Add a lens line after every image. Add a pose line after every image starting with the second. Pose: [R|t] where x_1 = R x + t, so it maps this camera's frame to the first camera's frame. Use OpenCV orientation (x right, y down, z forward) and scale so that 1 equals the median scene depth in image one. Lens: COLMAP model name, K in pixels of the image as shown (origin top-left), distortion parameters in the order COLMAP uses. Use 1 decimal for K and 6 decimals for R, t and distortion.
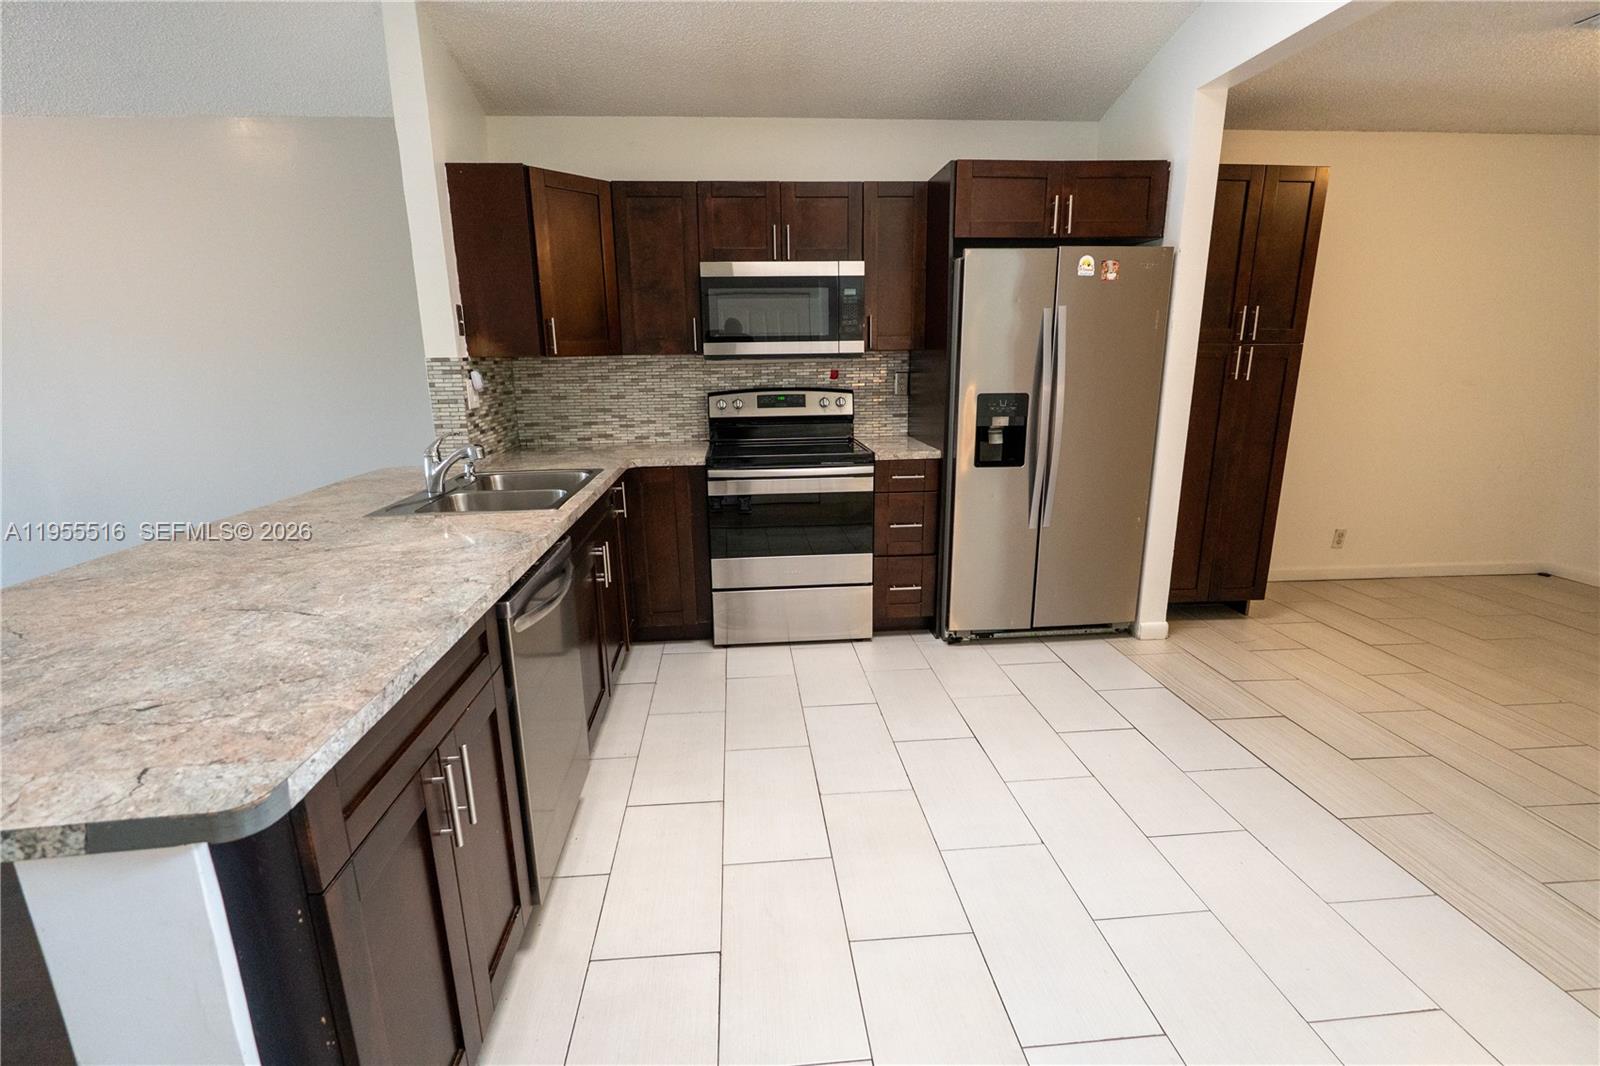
lens RADIAL K [[729.9, 0, 796.7], [0, 729.9, 534.8], [0, 0, 1]] dist [-0.003839, -0.000198]
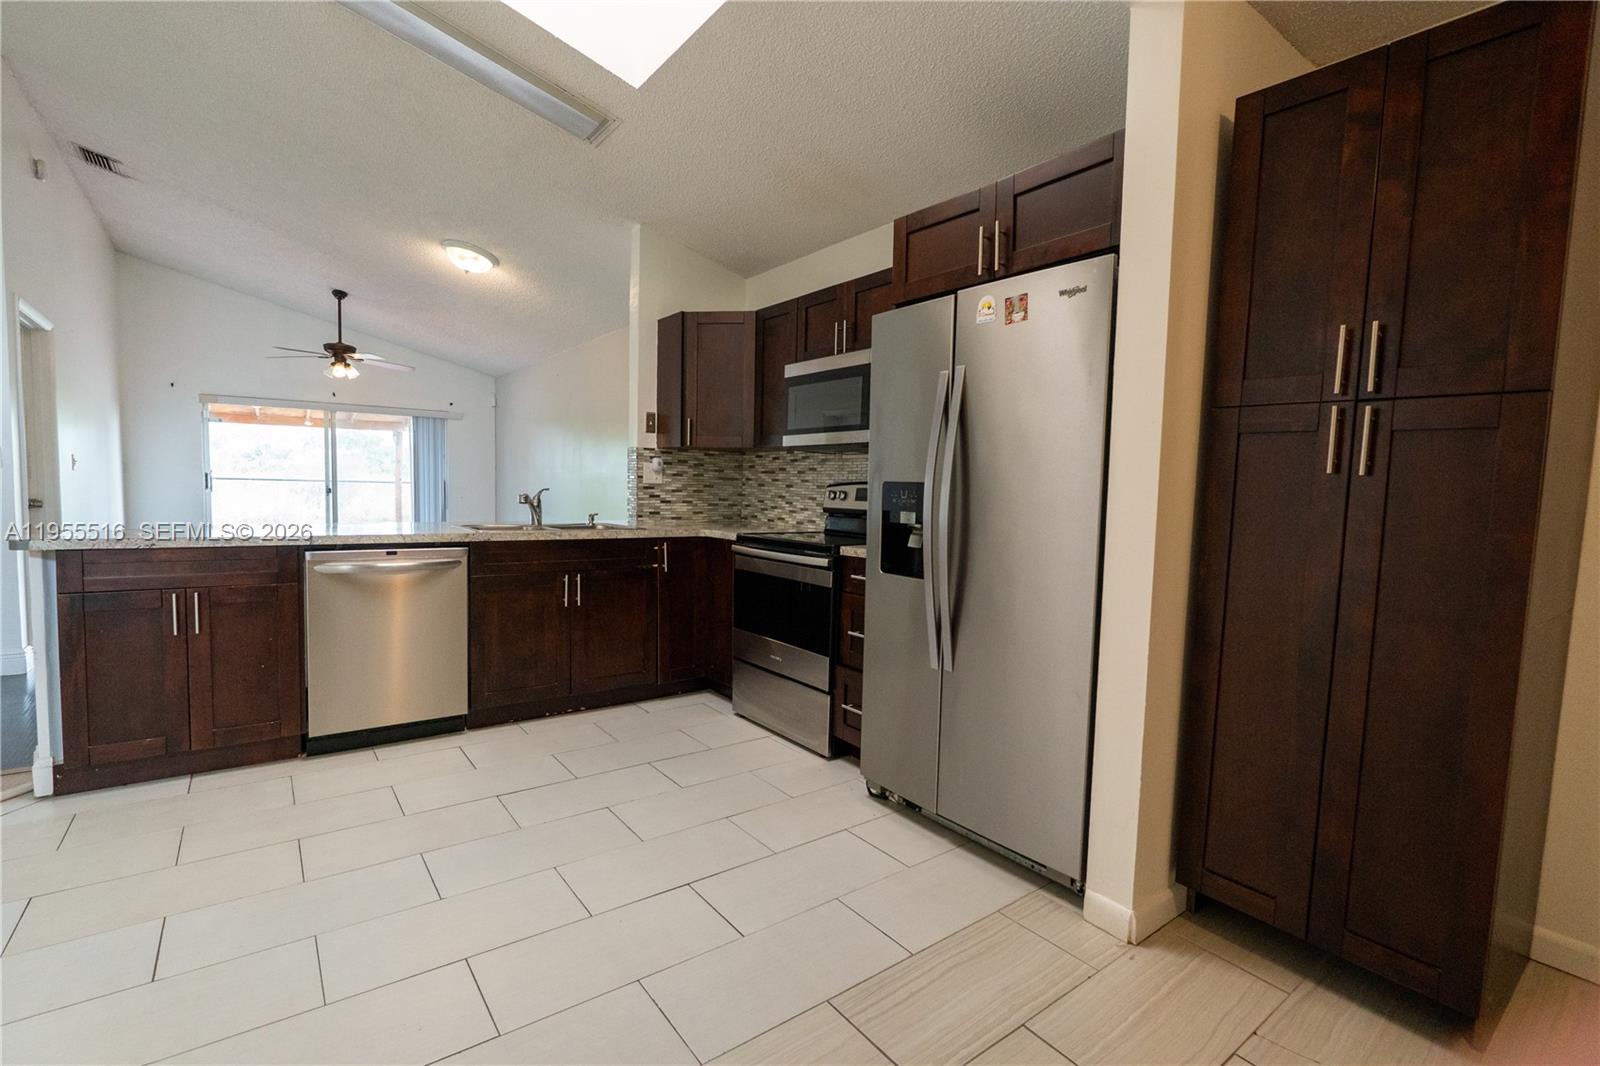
lens RADIAL K [[733.6, 0, 800.0], [0, 733.6, 533.0], [0, 0, 1]] dist [-0.003301, -0.000137]
pose [[0.529765, 0.081468, -0.844223, 0.837145], [-0.233637, 0.970883, -0.052920, -0.067258], [0.815330, 0.225277, 0.533374, 0.465086]]
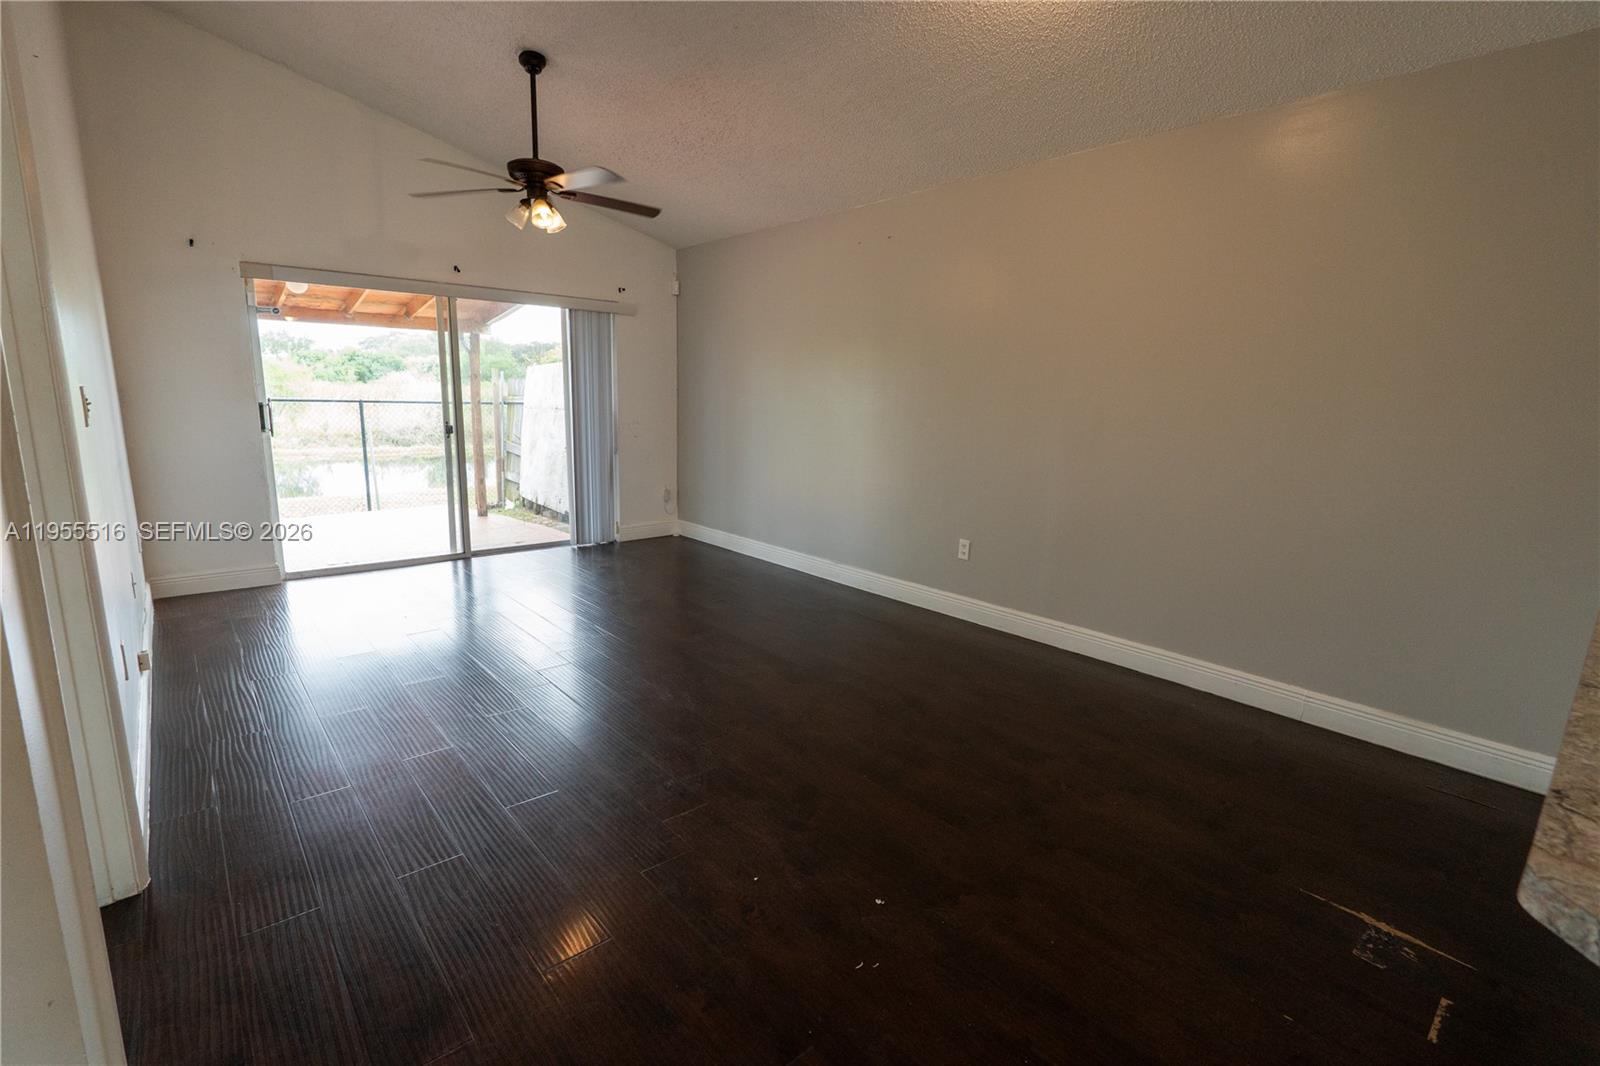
lens RADIAL K [[728.1, 0, 794.5], [0, 728.1, 535.6], [0, 0, 1]] dist [-0.005279, 0.000136]
pose [[0.587486, 0.183728, -0.788102, -0.485176], [-0.228761, 0.971868, 0.056040, 0.002225], [0.776227, 0.147364, 0.612988, 0.098050]]
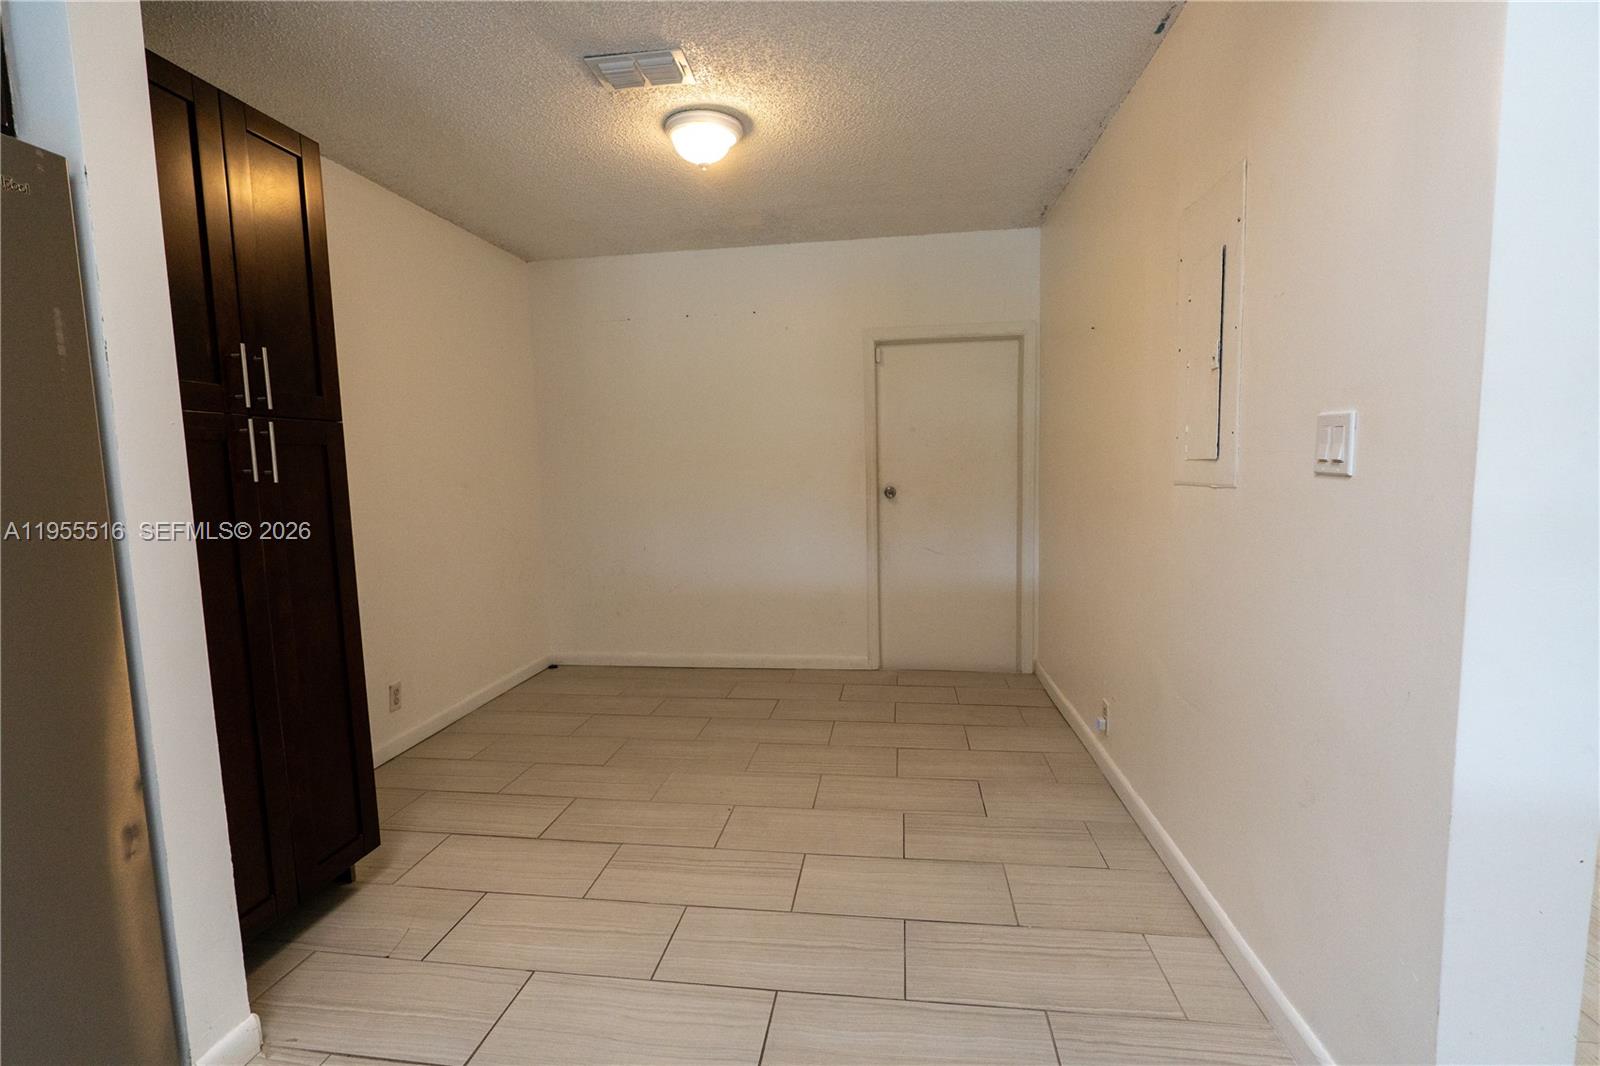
lens RADIAL K [[729.9, 0, 796.7], [0, 729.9, 534.8], [0, 0, 1]] dist [-0.003839, -0.000198]
pose [[0.223111, -0.096323, 0.970022, 0.184373], [0.255107, 0.966194, 0.037267, -0.098986], [-0.940820, 0.239145, 0.240142, 0.526699]]
